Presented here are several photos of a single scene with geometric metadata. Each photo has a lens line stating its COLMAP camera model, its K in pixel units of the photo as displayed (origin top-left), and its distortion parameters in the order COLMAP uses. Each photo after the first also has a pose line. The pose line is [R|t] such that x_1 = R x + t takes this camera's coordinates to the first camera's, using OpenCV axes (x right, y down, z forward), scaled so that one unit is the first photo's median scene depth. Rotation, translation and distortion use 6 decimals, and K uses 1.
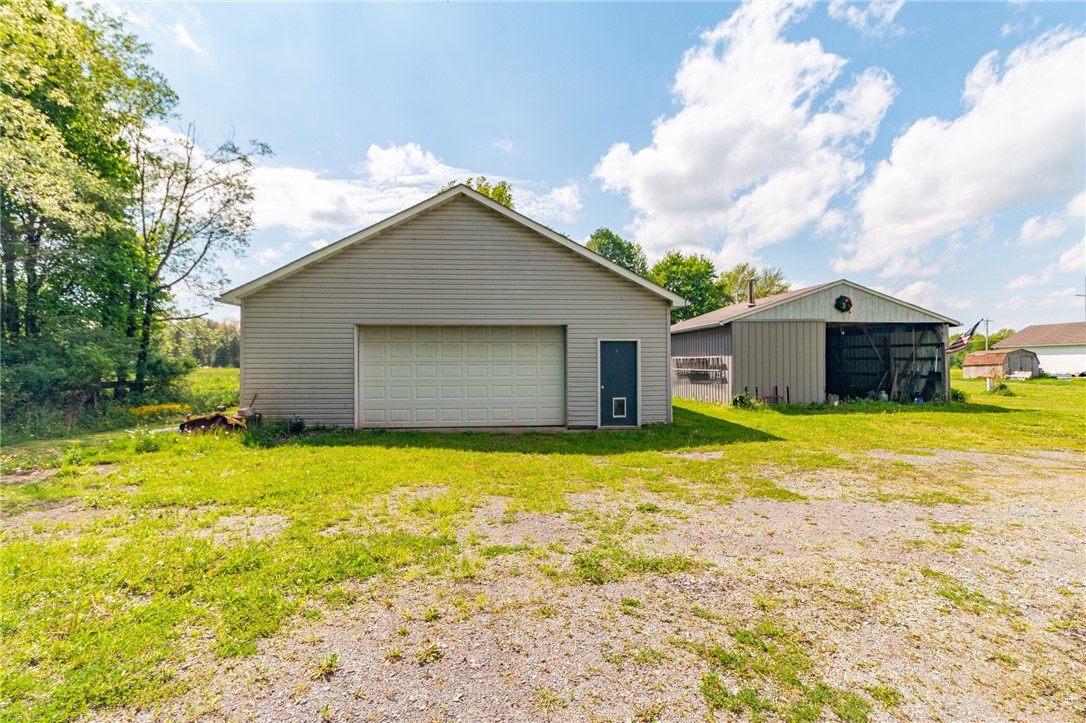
lens RADIAL K [[504.0, 0, 538.1], [0, 504.0, 357.3], [0, 0, 1]] dist [-0.007732, 0.001605]
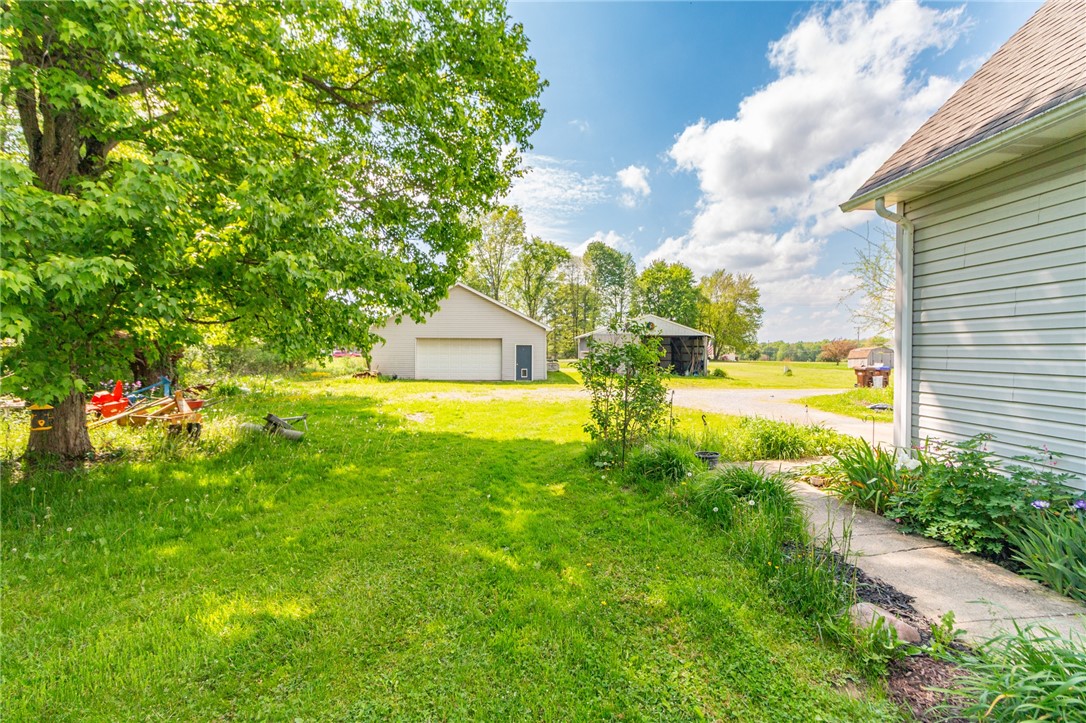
lens RADIAL K [[504.0, 0, 548.3], [0, 504.0, 356.4], [0, 0, 1]] dist [-0.007732, 0.001605]
pose [[0.999288, 0.012955, -0.035439, 0.093217], [-0.012175, 0.999680, 0.022152, -0.008510], [0.035715, -0.021705, 0.999126, -0.363453]]
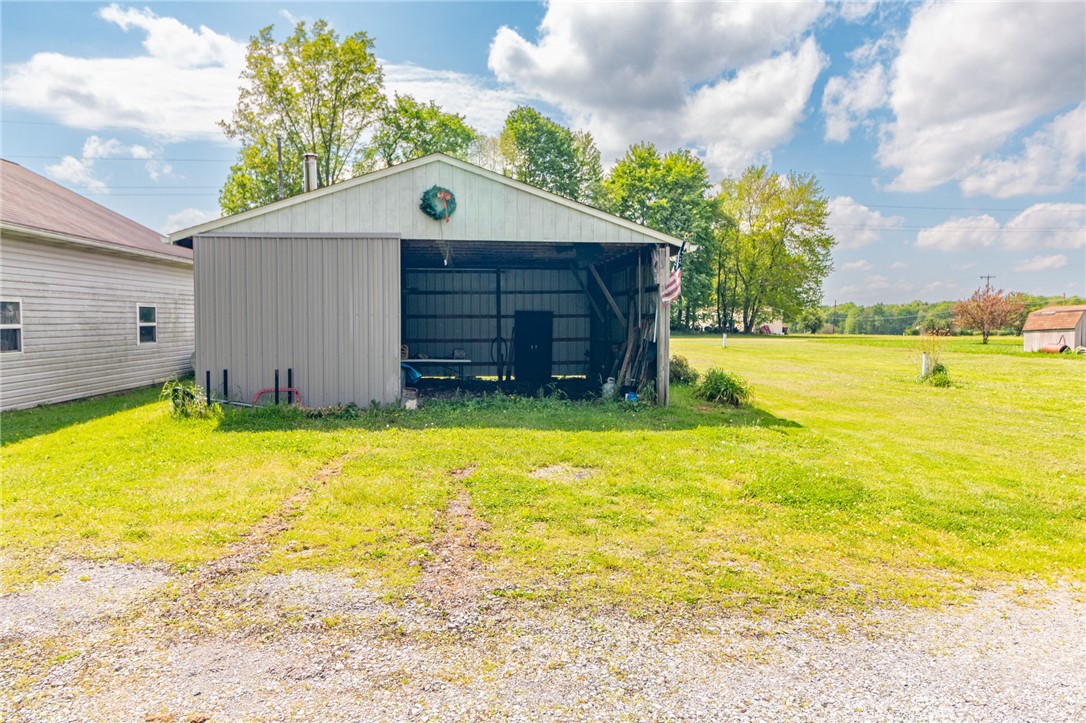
lens RADIAL K [[735.8, 0, 541.5], [0, 735.8, 367.6], [0, 0, 1]] dist [-0.039596, -0.012205]
pose [[0.999946, 0.010005, 0.002890, 0.245692], [-0.010198, 0.996988, 0.076880, -0.000557], [-0.002112, -0.076905, 0.997036, 0.095515]]
